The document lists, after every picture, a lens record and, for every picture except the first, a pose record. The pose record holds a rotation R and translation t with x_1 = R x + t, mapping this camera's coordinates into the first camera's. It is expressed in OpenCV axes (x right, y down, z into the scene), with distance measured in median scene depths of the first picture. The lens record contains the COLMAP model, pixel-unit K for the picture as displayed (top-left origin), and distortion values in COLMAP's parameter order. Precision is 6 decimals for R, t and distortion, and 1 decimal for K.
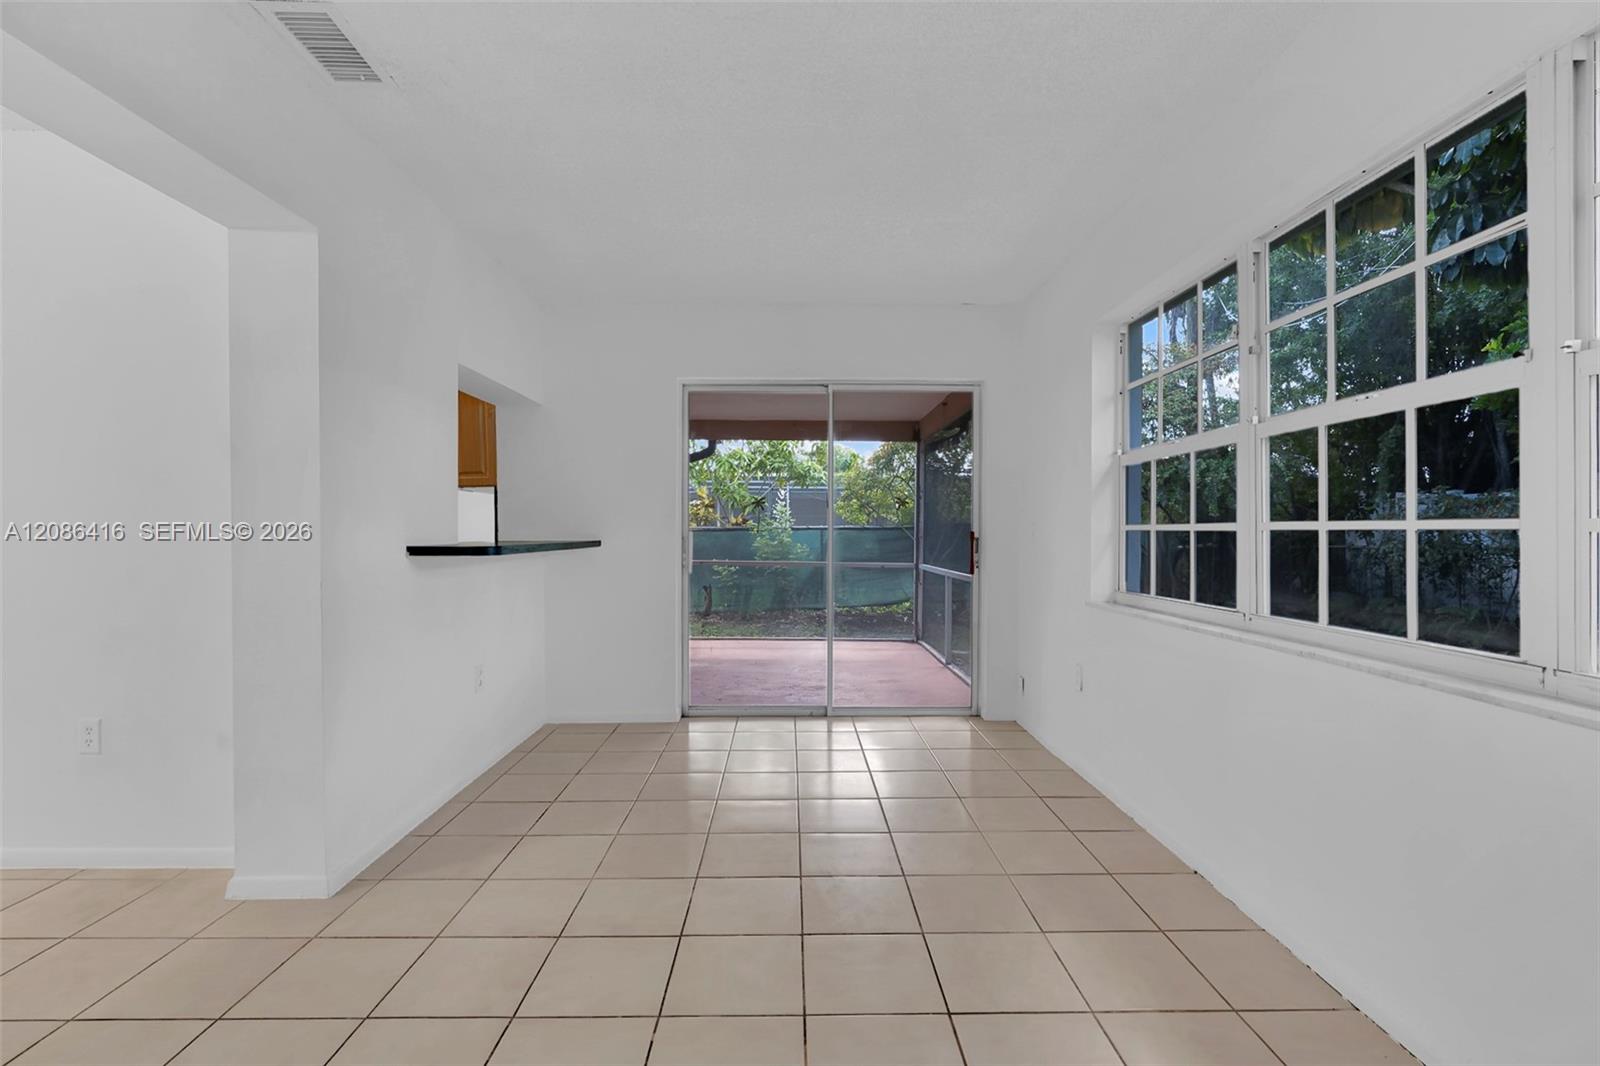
lens RADIAL K [[739.8, 0, 789.6], [0, 739.8, 549.0], [0, 0, 1]] dist [-0.004946, 0.001851]
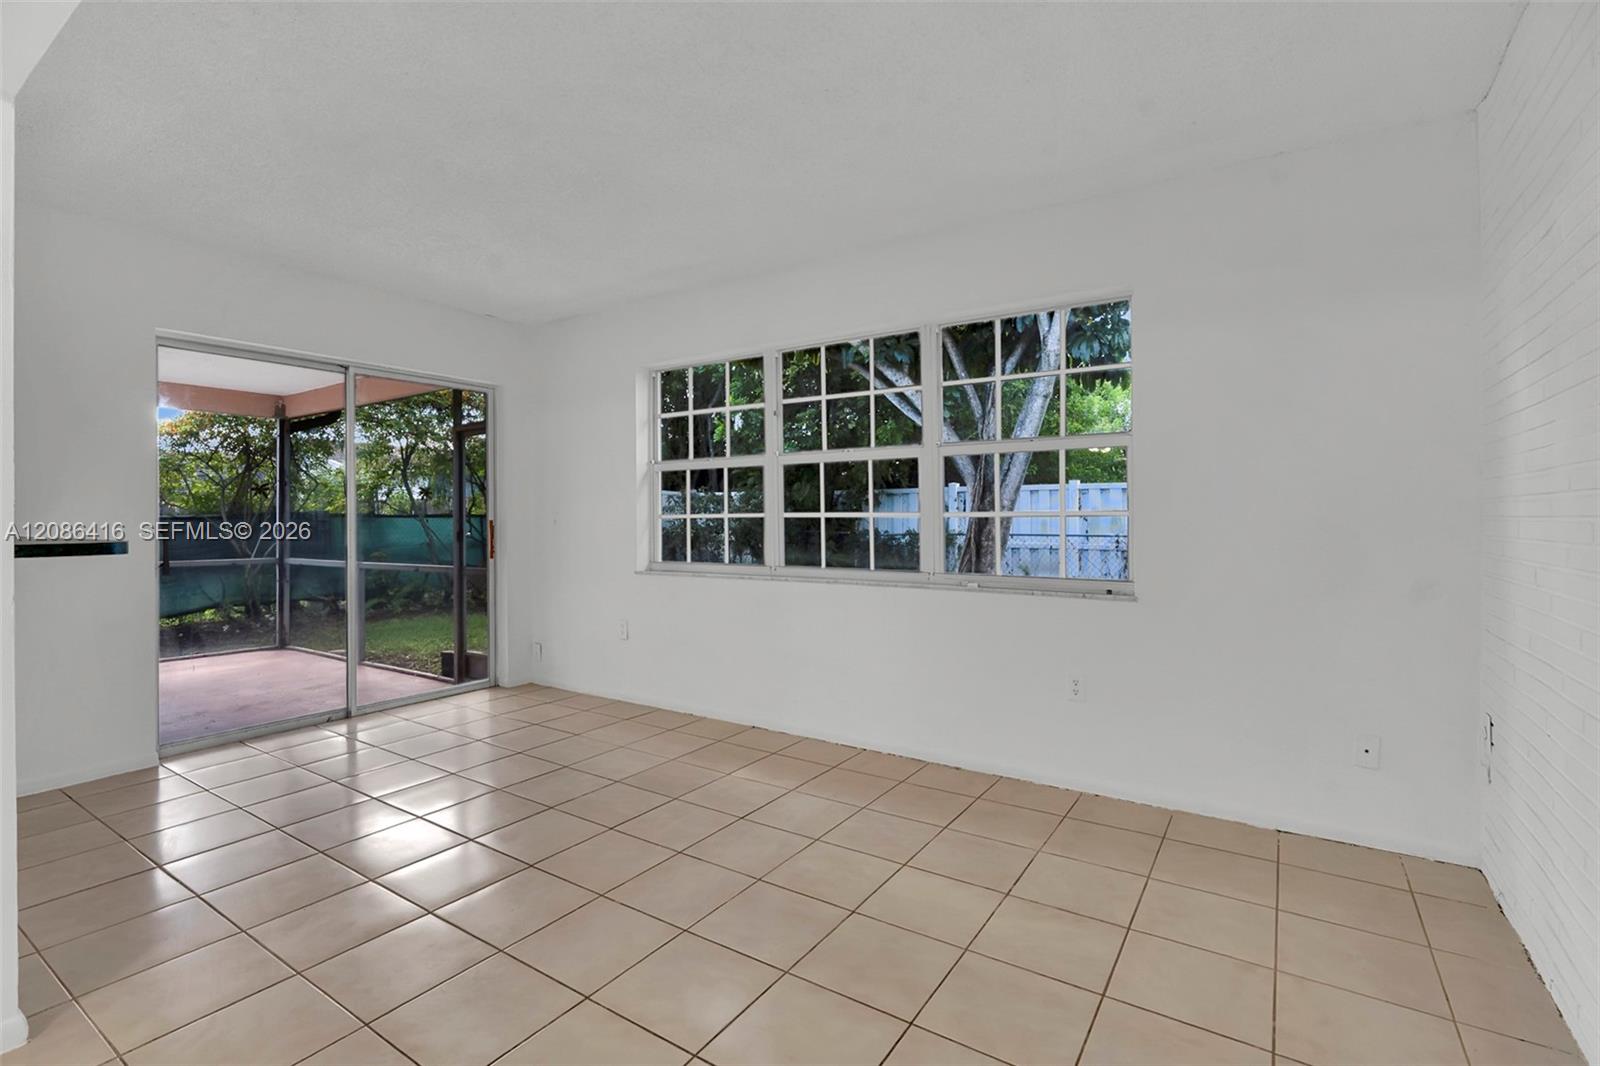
lens RADIAL K [[739.8, 0, 799.9], [0, 739.8, 521.0], [0, 0, 1]] dist [-0.004946, 0.001851]
pose [[0.555839, -0.006744, 0.831263, -0.411801], [0.026270, 0.999610, -0.009456, 0.000287], [-0.830875, 0.027093, 0.555799, -0.005417]]
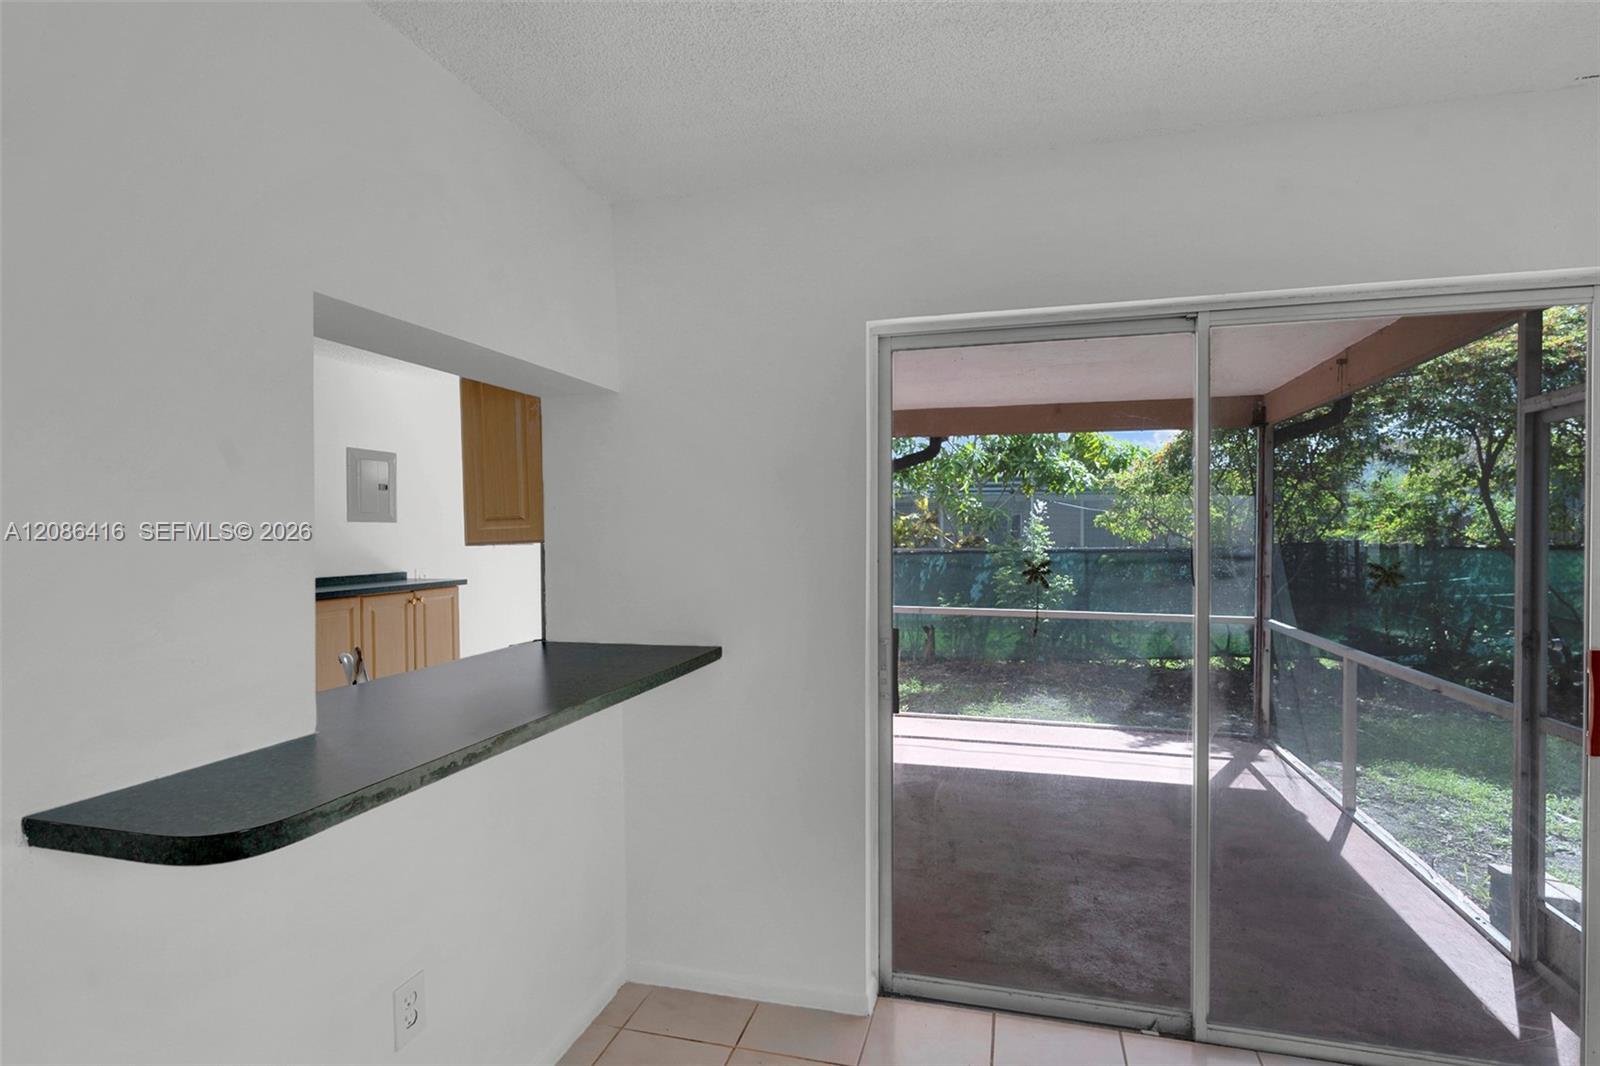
lens RADIAL K [[788.9, 0, 797.3], [0, 788.9, 533.2], [0, 0, 1]] dist [-0.005233, -0.000980]
pose [[0.962224, -0.004635, -0.272219, -0.051132], [-0.001044, 0.999785, -0.020714, -0.075180], [0.272256, 0.020216, 0.962012, 0.455353]]
